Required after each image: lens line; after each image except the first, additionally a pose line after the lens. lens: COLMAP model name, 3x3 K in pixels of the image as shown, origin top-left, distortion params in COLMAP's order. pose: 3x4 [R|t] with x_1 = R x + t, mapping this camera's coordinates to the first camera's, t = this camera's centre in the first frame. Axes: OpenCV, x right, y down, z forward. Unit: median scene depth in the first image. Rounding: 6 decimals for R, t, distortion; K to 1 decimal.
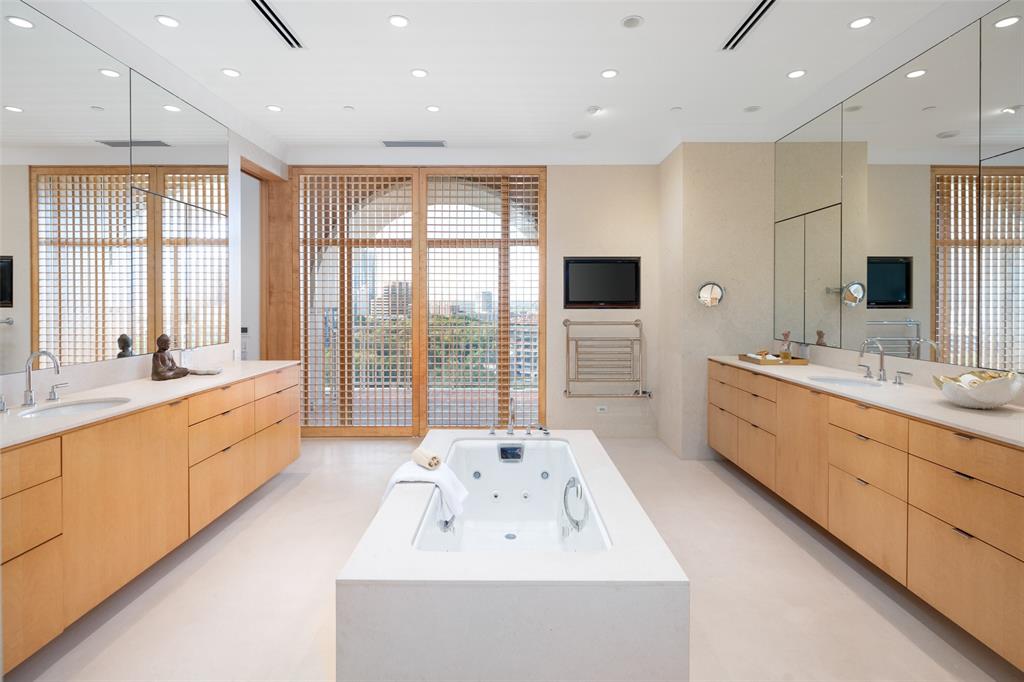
lens RADIAL K [[496.4, 0, 510.6], [0, 496.4, 314.9], [0, 0, 1]] dist [0.000086, -0.000900]
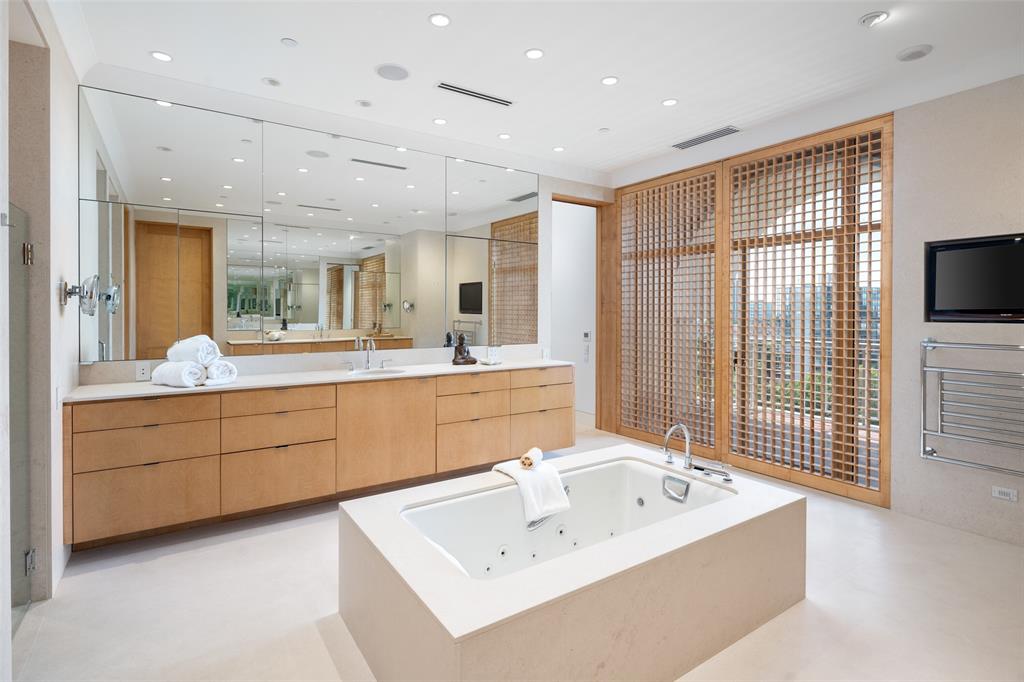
lens RADIAL K [[501.5, 0, 509.8], [0, 501.5, 314.8], [0, 0, 1]] dist [0.026573, -0.000186]
pose [[0.550389, 0.007481, -0.834875, 0.369317], [-0.021882, 0.999746, -0.005467, -0.006725], [0.834622, 0.021278, 0.550412, 0.186253]]
